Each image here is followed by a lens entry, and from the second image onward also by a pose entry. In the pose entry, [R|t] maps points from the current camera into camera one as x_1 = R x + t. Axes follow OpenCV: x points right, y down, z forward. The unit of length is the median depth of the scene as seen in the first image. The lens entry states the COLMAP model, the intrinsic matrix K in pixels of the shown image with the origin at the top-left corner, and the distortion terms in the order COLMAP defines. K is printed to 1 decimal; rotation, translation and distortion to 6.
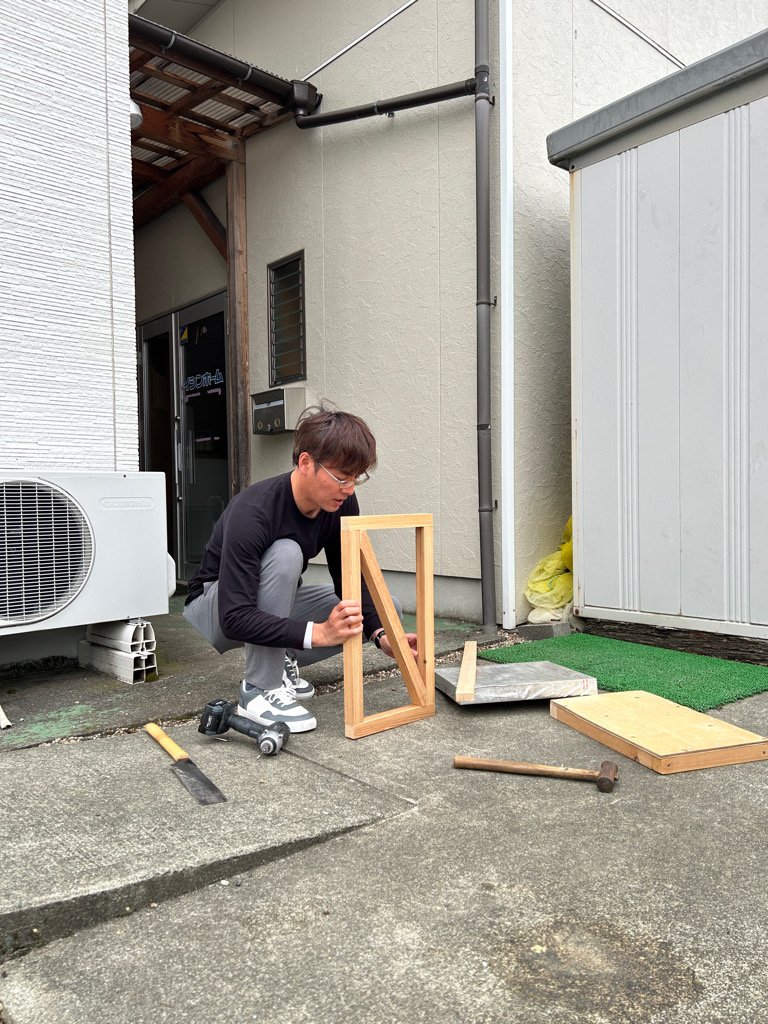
lens RADIAL K [[810.5, 0, 384.0], [0, 810.5, 537.3], [0, 0, 1]] dist [0.060948, -0.070410]
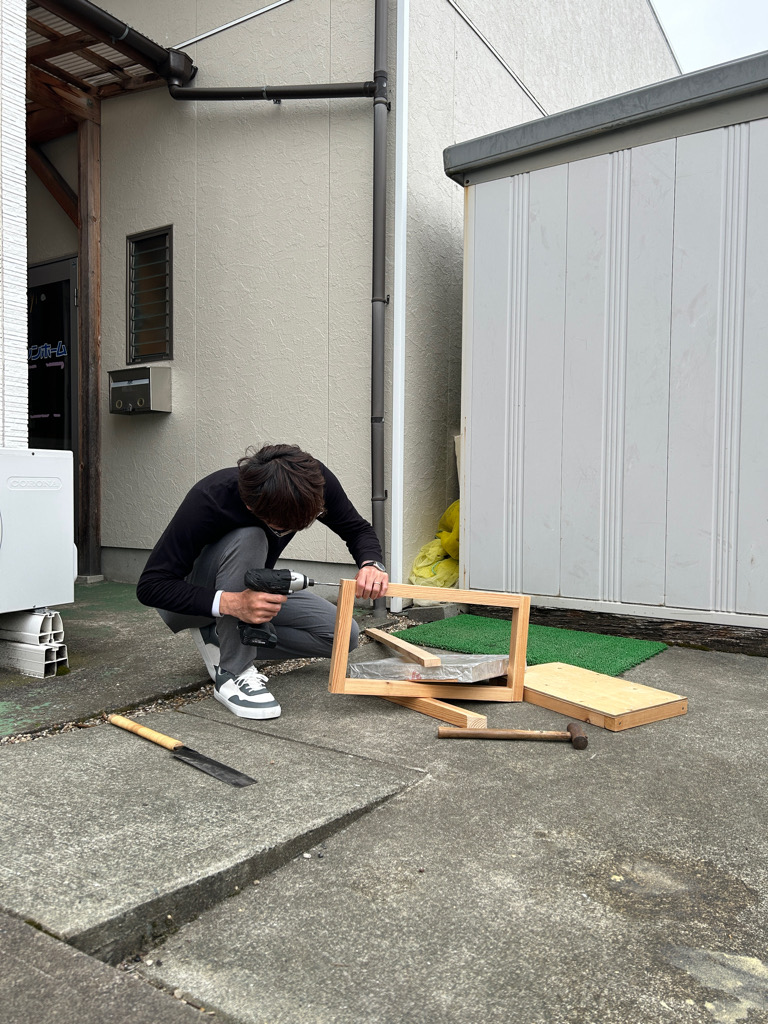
lens RADIAL K [[810.5, 0, 384.0], [0, 810.5, 537.3], [0, 0, 1]] dist [0.060948, -0.070410]
pose [[0.957671, 0.007575, 0.287767, -0.200736], [-0.011258, 0.999875, 0.011145, 0.004414], [-0.287646, -0.013913, 0.957636, -0.003685]]
